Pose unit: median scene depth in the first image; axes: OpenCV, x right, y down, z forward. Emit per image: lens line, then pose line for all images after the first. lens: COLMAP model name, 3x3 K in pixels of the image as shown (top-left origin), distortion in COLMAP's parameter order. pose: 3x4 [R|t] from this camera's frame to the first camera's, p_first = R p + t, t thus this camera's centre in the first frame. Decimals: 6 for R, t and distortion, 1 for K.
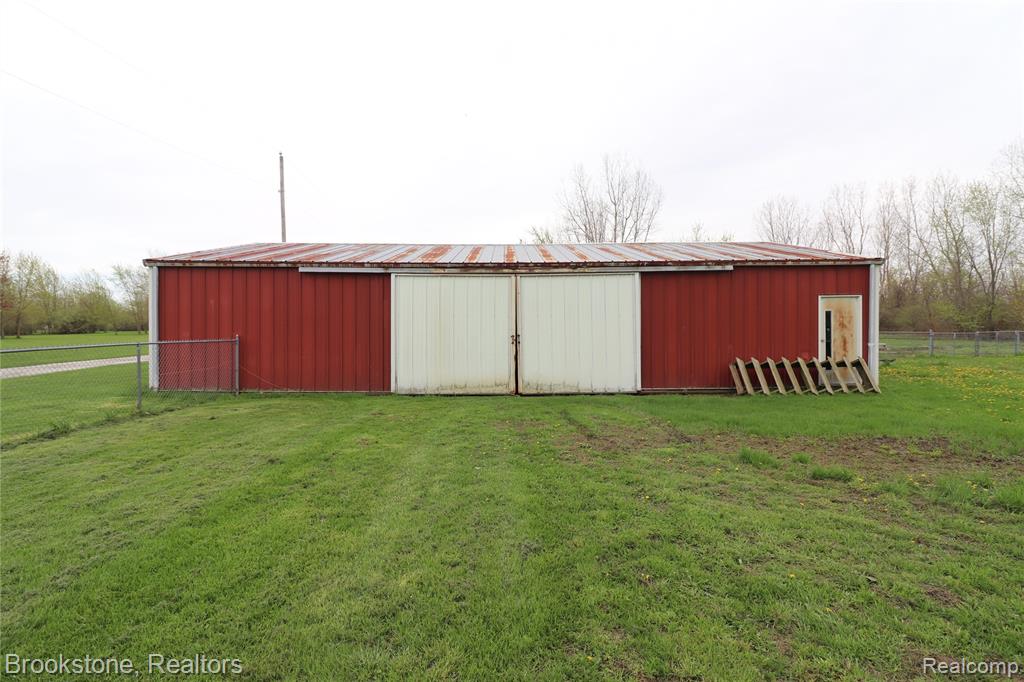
lens RADIAL K [[476.6, 0, 510.2], [0, 476.6, 333.5], [0, 0, 1]] dist [-0.003819, -0.000480]
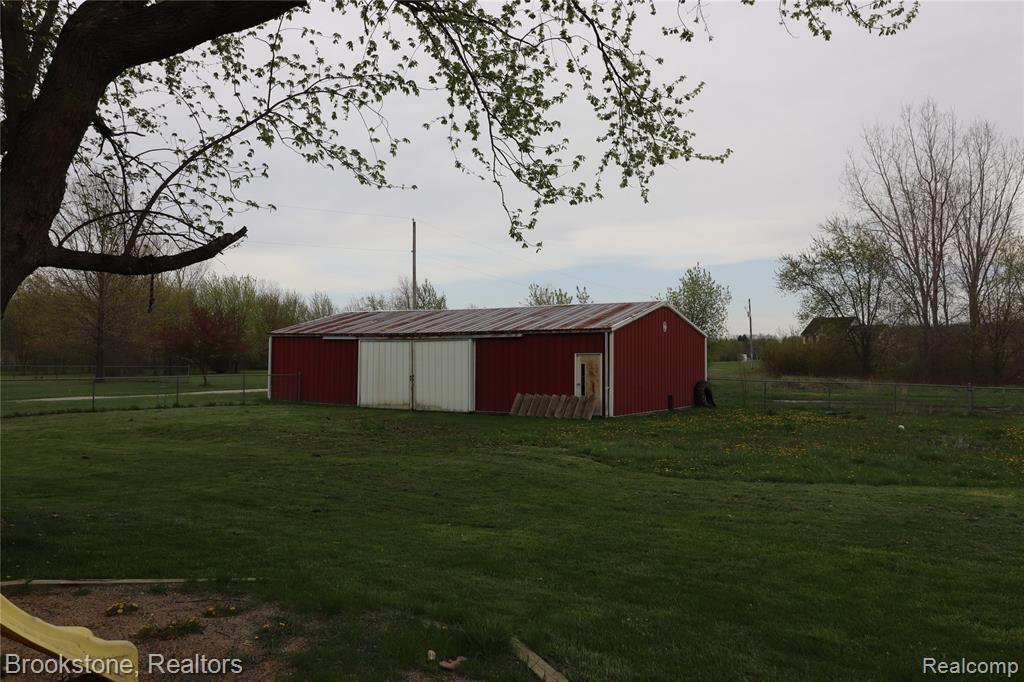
lens RADIAL K [[841.6, 0, 512.5], [0, 841.6, 343.0], [0, 0, 1]] dist [0.007672, 0.000507]
pose [[0.823248, 0.000934, -0.567681, 2.010461], [-0.019788, 0.999438, -0.027053, -0.038432], [0.567337, 0.033505, 0.822804, -1.278668]]
